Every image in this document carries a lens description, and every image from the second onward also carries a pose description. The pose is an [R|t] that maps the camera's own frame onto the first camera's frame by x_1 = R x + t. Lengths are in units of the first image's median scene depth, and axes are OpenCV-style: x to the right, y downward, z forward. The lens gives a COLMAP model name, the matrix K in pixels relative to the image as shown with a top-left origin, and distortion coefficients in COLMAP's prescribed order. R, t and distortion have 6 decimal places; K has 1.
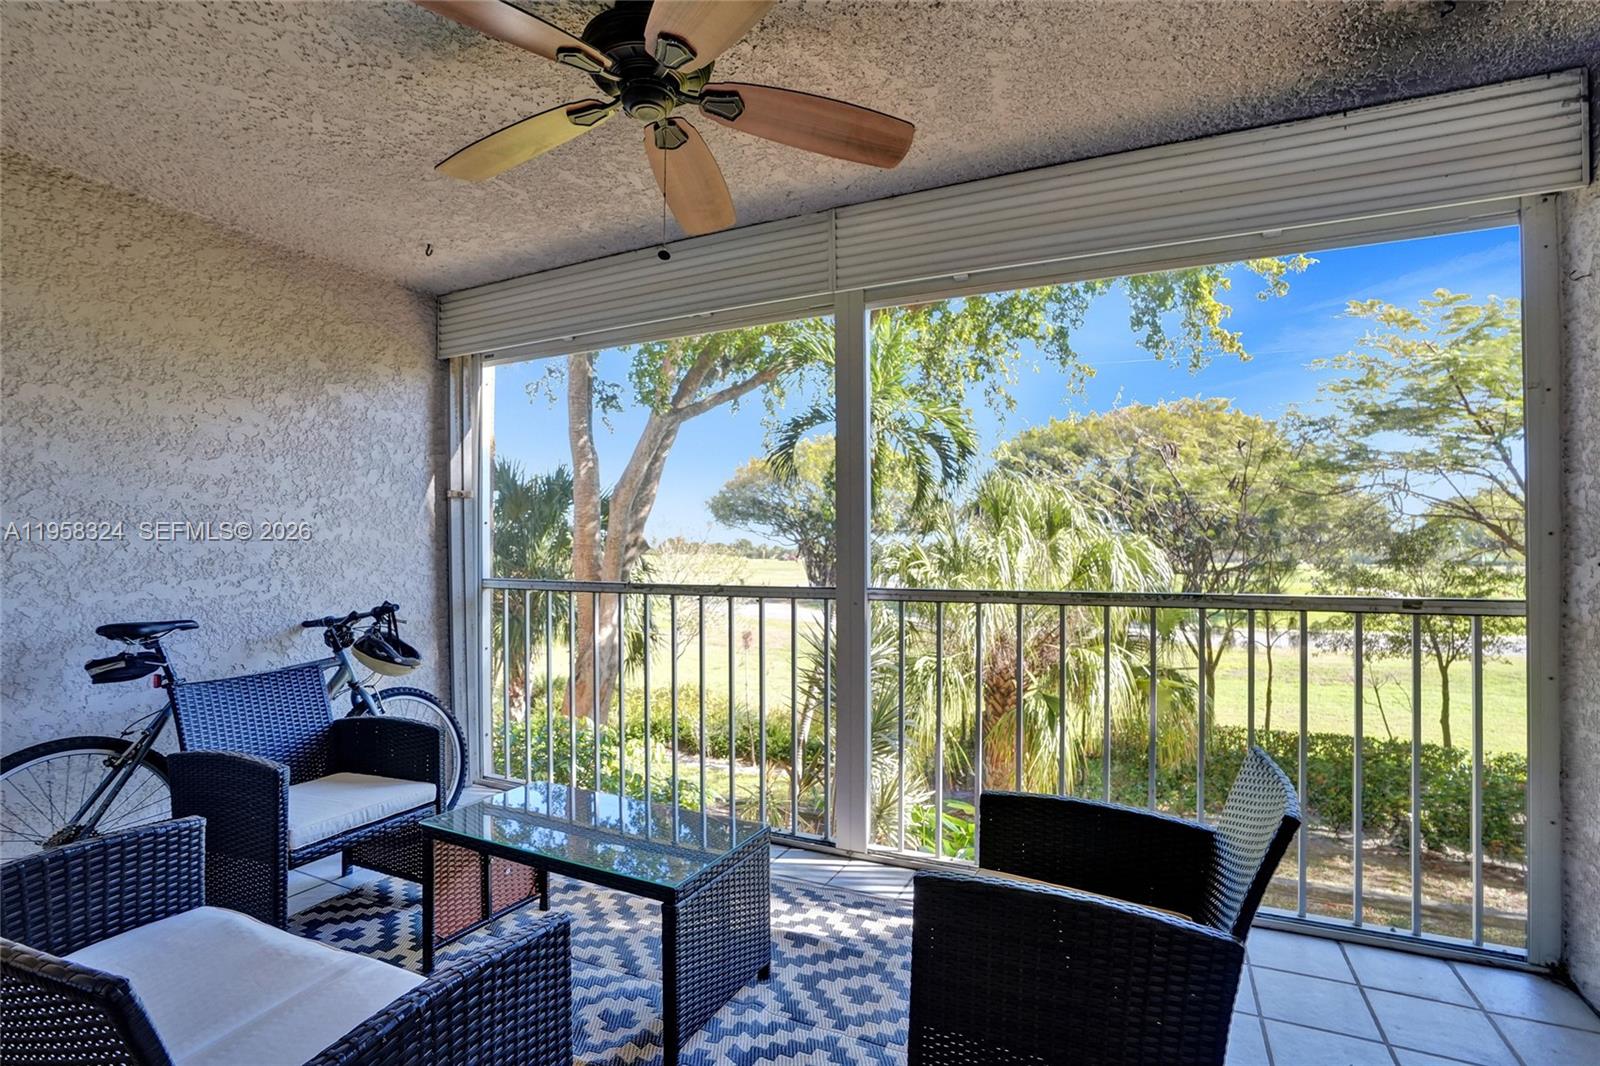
lens RADIAL K [[784.3, 0, 797.3], [0, 784.3, 543.0], [0, 0, 1]] dist [-0.046564, 0.019823]
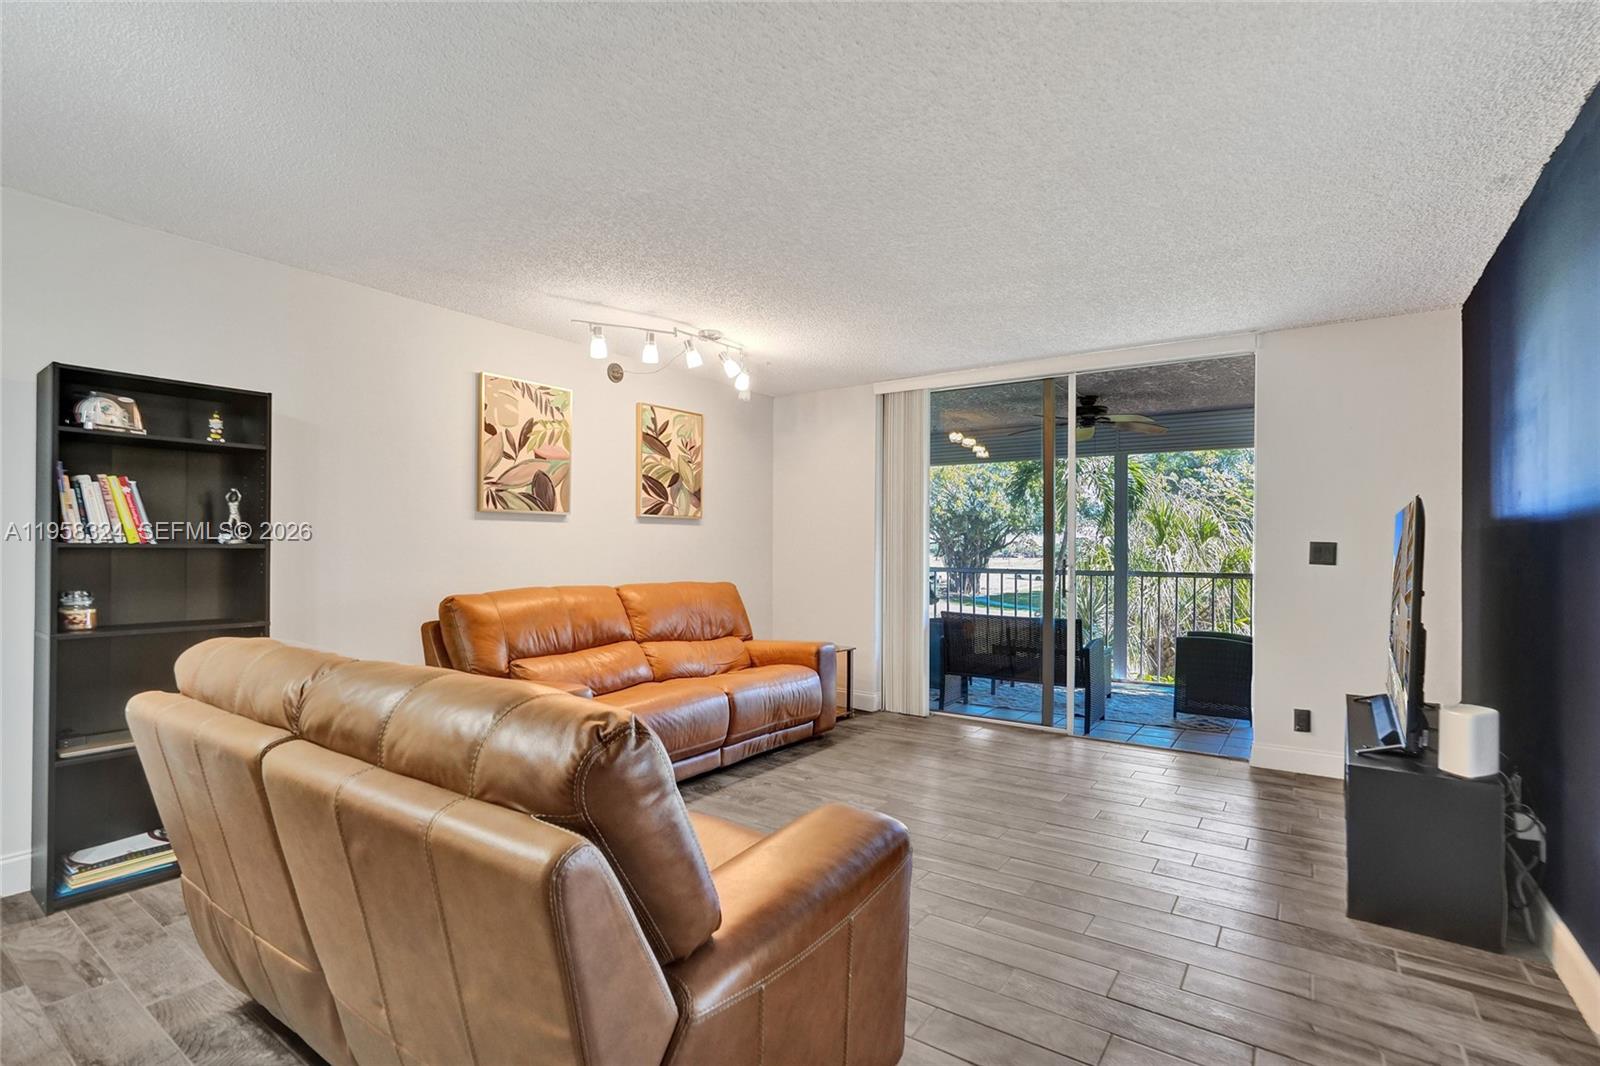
lens RADIAL K [[784.3, 0, 796.8], [0, 784.3, 541.8], [0, 0, 1]] dist [-0.046564, 0.019823]
pose [[0.990234, 0.006422, -0.139271, -0.930348], [-0.006029, 0.999977, 0.003245, -0.038848], [0.139288, -0.002374, 0.990249, -2.233658]]
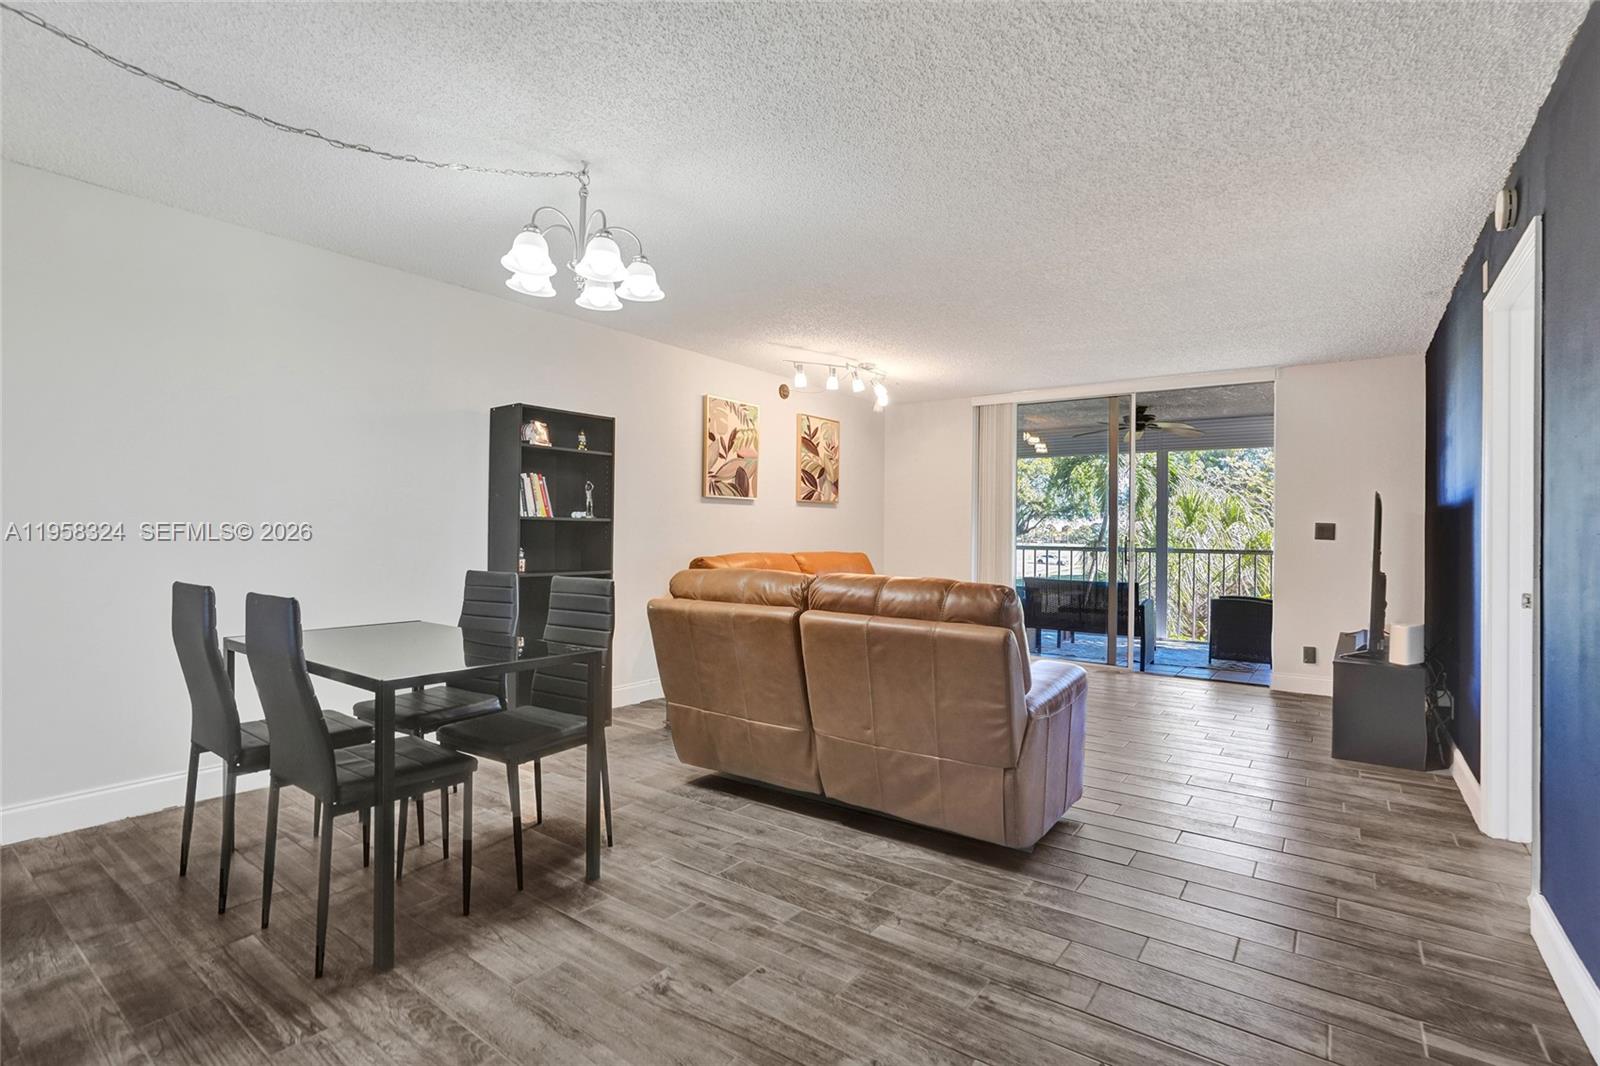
lens RADIAL K [[784.3, 0, 801.4], [0, 784.3, 520.8], [0, 0, 1]] dist [-0.046564, 0.019823]
pose [[0.987898, 0.011217, -0.154700, -1.219937], [-0.011838, 0.999925, -0.003094, -0.020229], [0.154654, 0.004887, 0.987957, -2.939052]]
